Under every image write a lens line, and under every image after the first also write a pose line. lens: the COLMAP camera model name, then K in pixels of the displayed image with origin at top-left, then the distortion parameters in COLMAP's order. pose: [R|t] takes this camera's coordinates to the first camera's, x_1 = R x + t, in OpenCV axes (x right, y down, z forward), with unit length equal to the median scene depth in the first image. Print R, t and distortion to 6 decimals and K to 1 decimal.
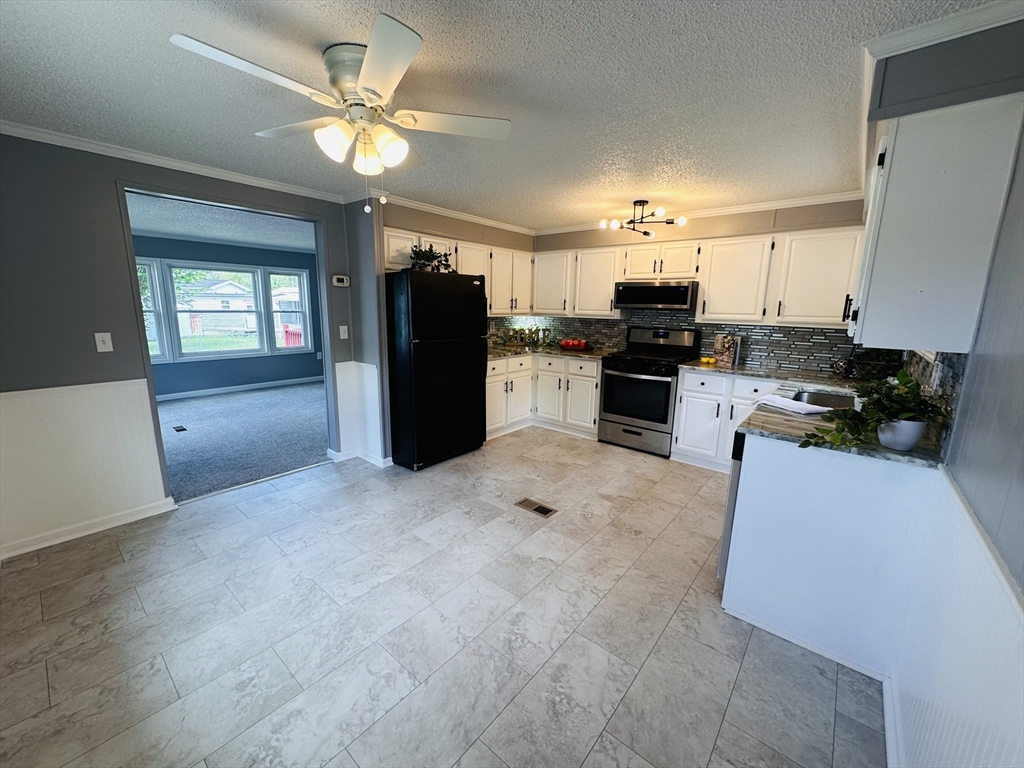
lens RADIAL K [[409.1, 0, 511.6], [0, 409.1, 383.1], [0, 0, 1]] dist [-0.001452, 0.000134]
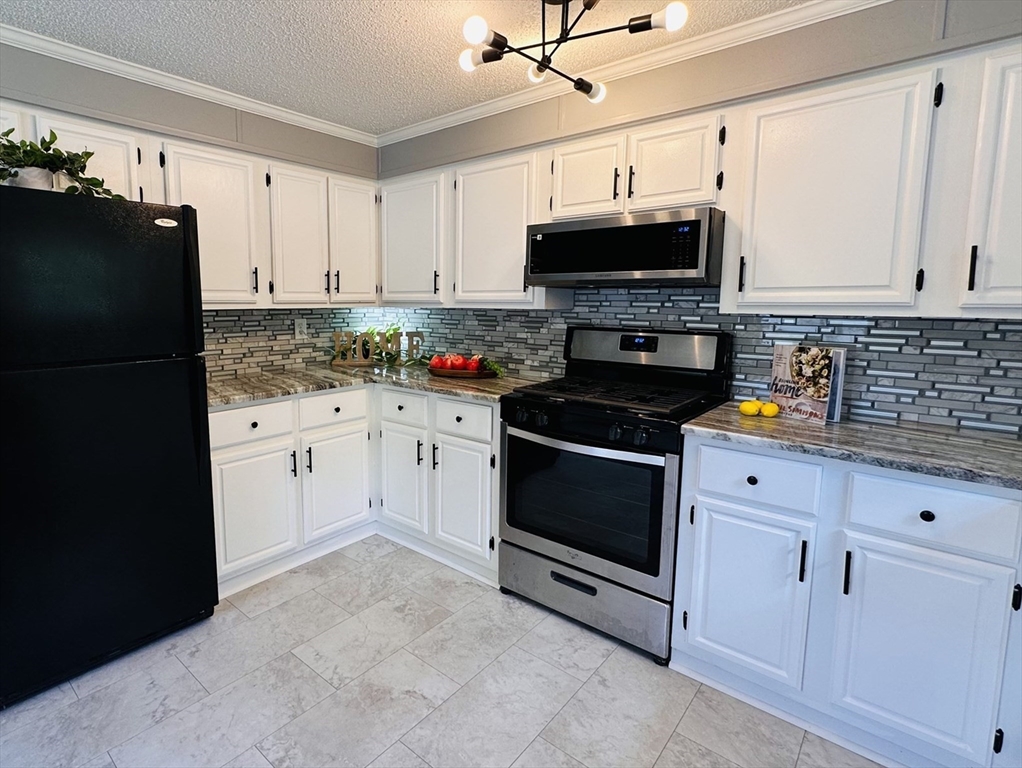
lens RADIAL K [[526.1, 0, 444.7], [0, 526.1, 359.1], [0, 0, 1]] dist [-0.001389, 0.000112]
pose [[0.999184, -0.010673, -0.038950, 0.190715], [0.007656, 0.997017, -0.076799, -0.063223], [0.039654, 0.076438, 0.996286, 0.460120]]
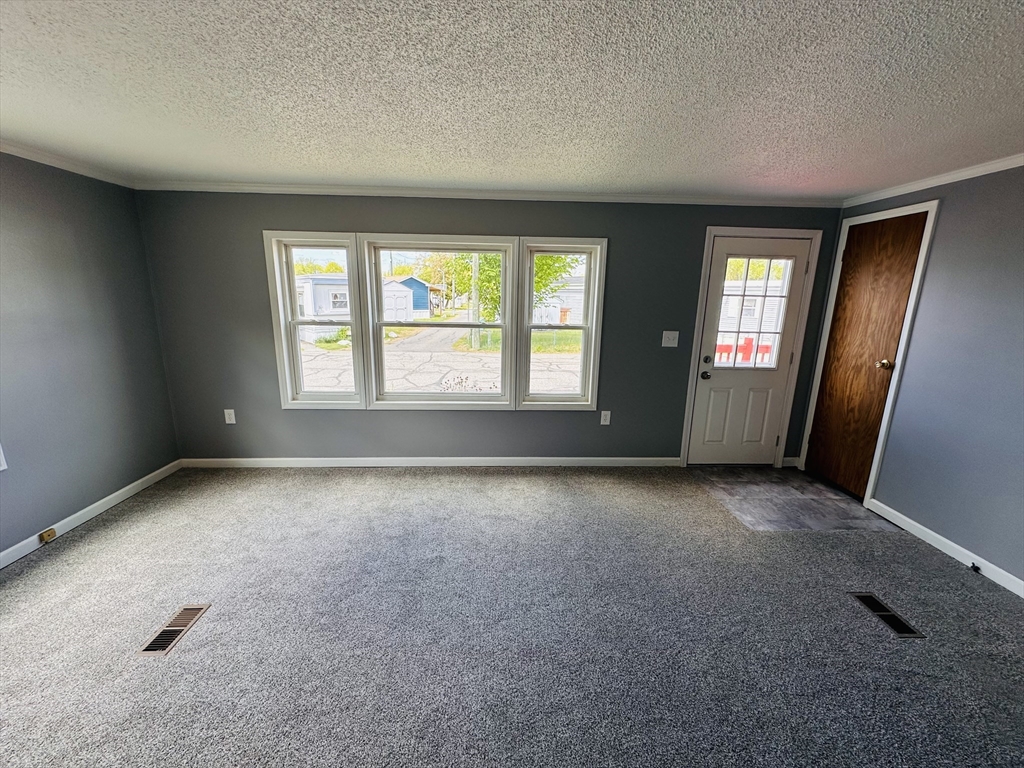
lens RADIAL K [[410.1, 0, 510.4], [0, 410.1, 384.0], [0, 0, 1]] dist [-0.002834, -0.000375]
pose [[0.671256, 0.152508, -0.725366, -0.359465], [-0.141833, 0.986949, 0.076254, -0.233310], [0.727529, 0.051695, 0.684127, 1.059611]]
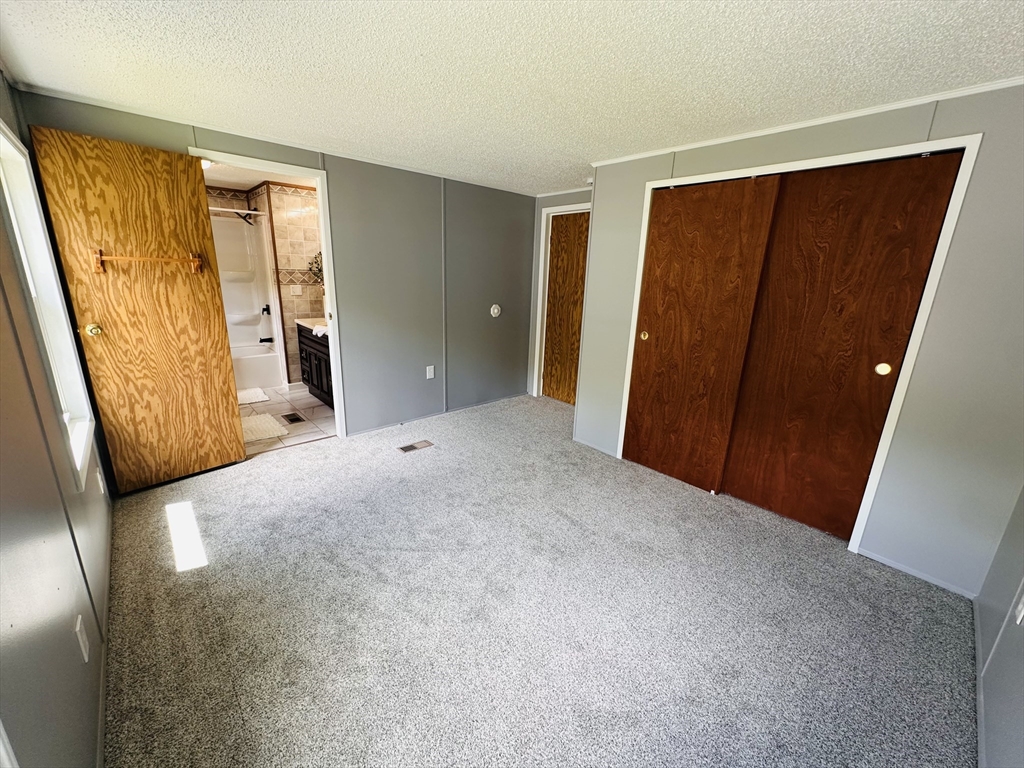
lens RADIAL K [[410.1, 0, 510.4], [0, 410.1, 384.0], [0, 0, 1]] dist [-0.002834, -0.000375]
pose [[0.136735, -0.275842, 0.951428, -1.057886], [0.153320, 0.954768, 0.254776, -0.222298], [-0.978671, 0.111036, 0.172842, 1.470765]]
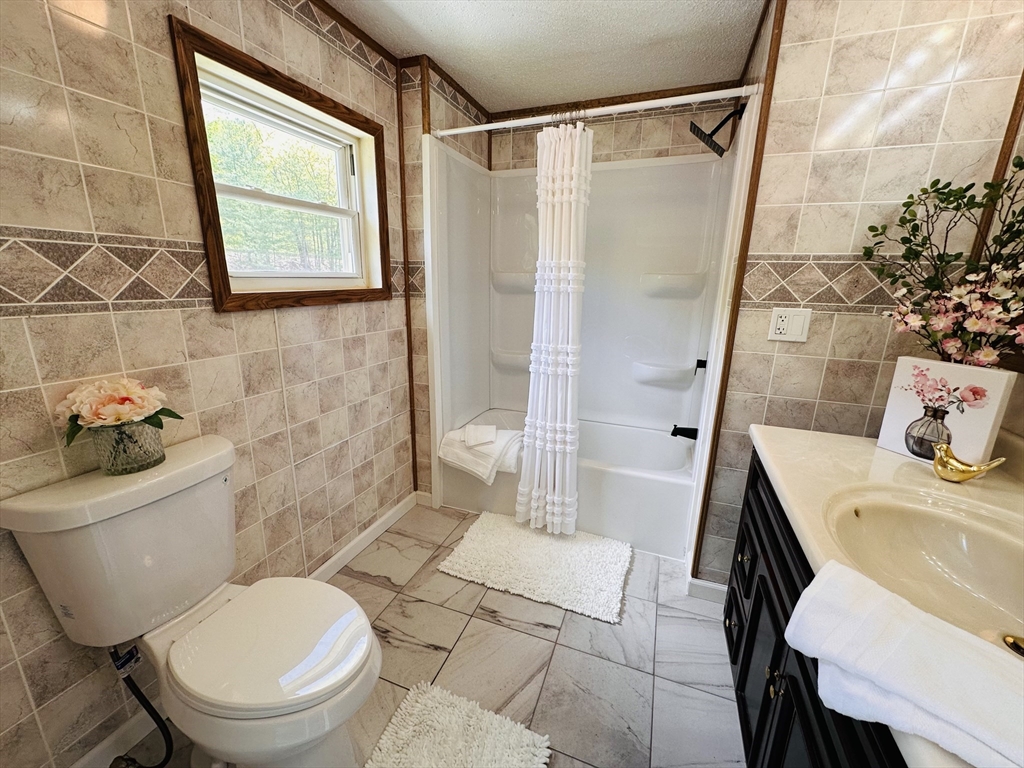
lens RADIAL K [[409.1, 0, 511.6], [0, 409.1, 383.1], [0, 0, 1]] dist [-0.001452, 0.000134]
pose [[0.945609, -0.081971, 0.314809, -0.302843], [0.060853, 0.995222, 0.076352, -0.265143], [-0.319563, -0.053042, 0.946079, 1.978086]]
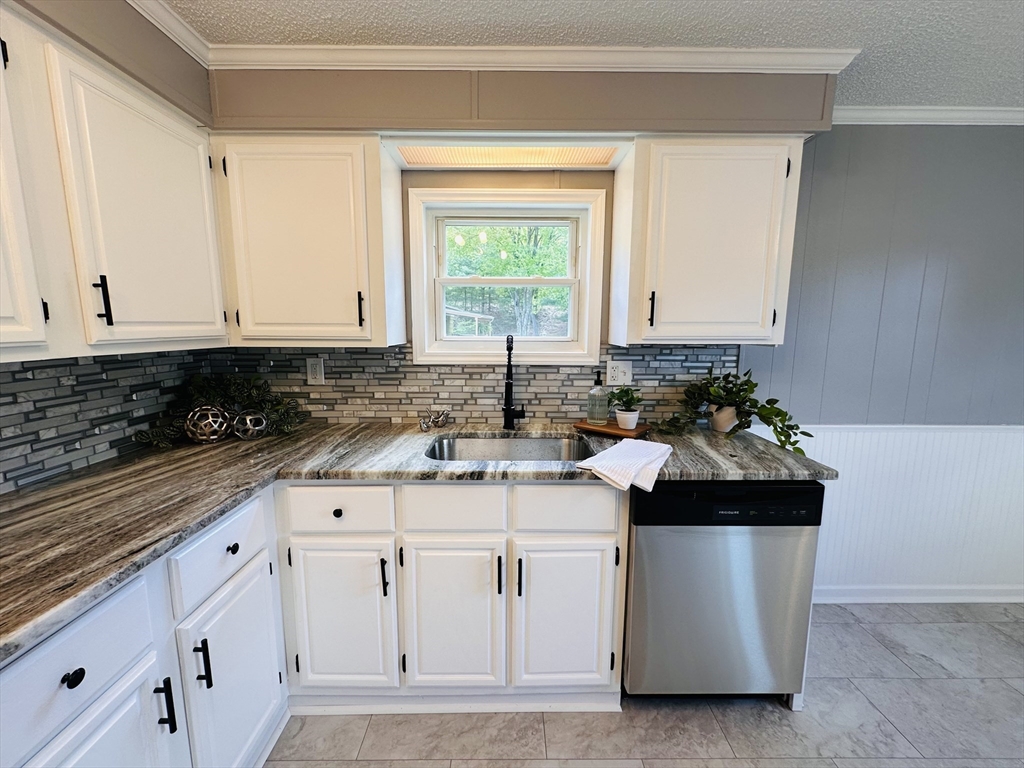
lens RADIAL K [[409.1, 0, 511.6], [0, 409.1, 383.1], [0, 0, 1]] dist [-0.001452, 0.000134]
pose [[-0.647176, -0.127827, 0.751548, 0.180747], [0.127362, 0.953857, 0.271911, -0.140751], [-0.751627, 0.271693, -0.601033, 0.816752]]
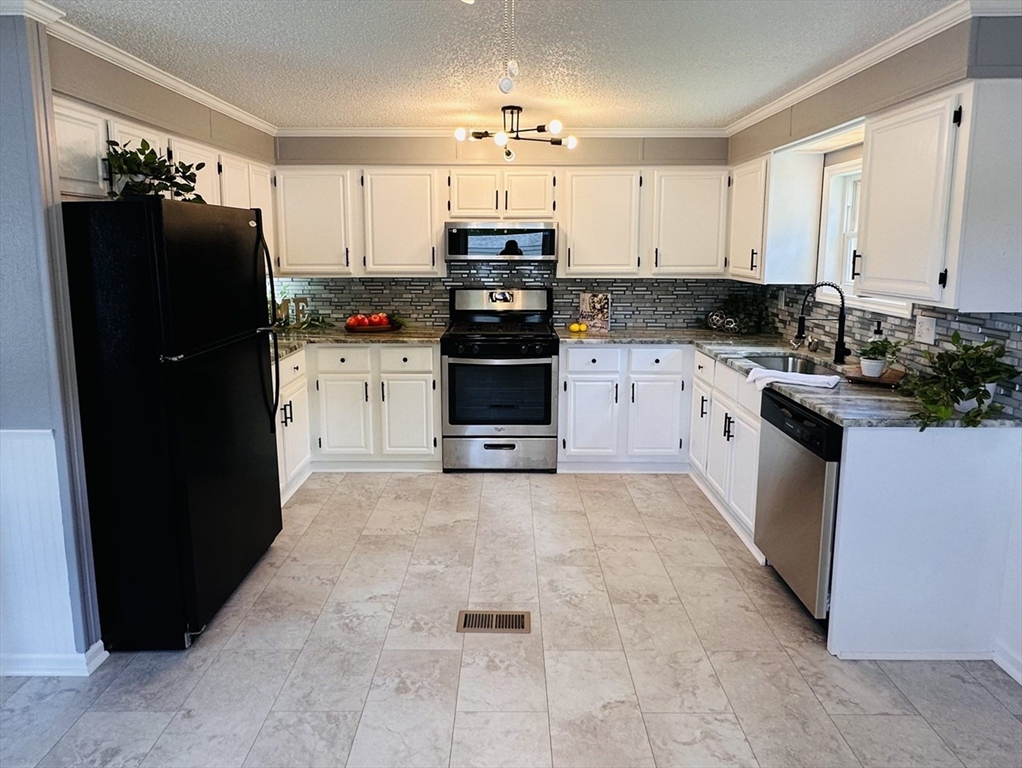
lens RADIAL K [[608.6, 0, 507.1], [0, 608.6, 323.1], [0, 0, 1]] dist [-0.001195, -0.001063]
pose [[0.768489, -0.099672, 0.632052, -0.301449], [0.132754, 0.991136, -0.005113, -0.071919], [-0.625940, 0.087837, 0.774909, 0.213440]]
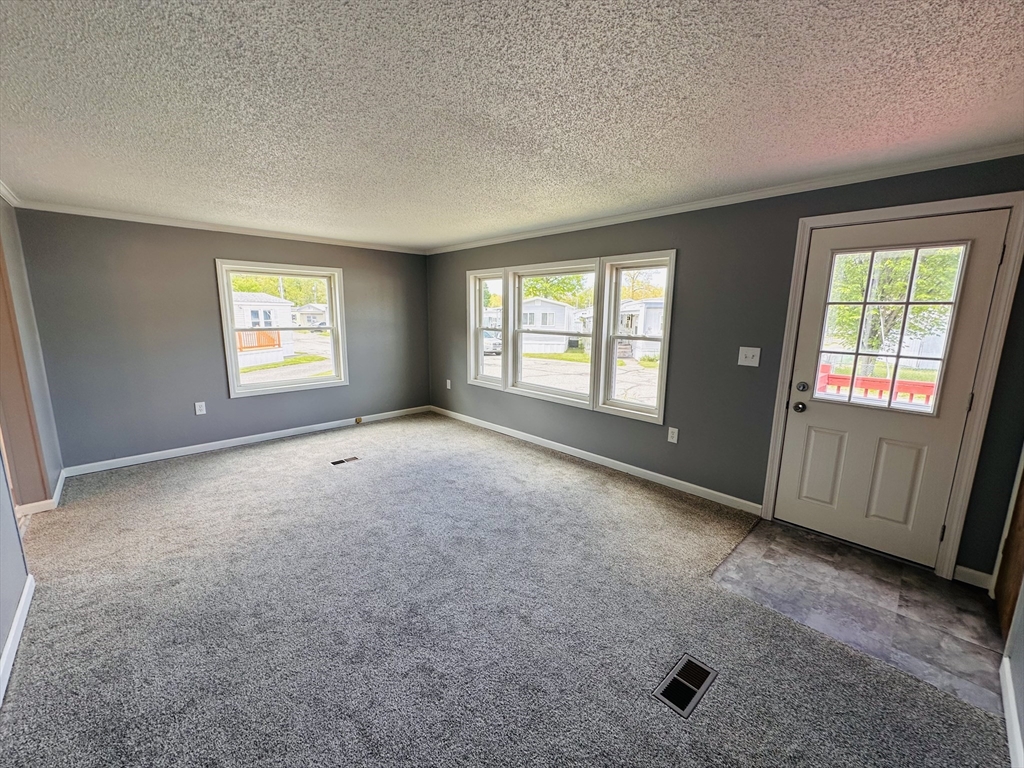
lens RADIAL K [[409.1, 0, 511.6], [0, 409.1, 383.1], [0, 0, 1]] dist [-0.001452, 0.000134]
pose [[-0.112217, 0.148437, -0.982534, -0.003636], [-0.198332, 0.965539, 0.168521, -0.302085], [0.973690, 0.213779, -0.078910, 1.546566]]
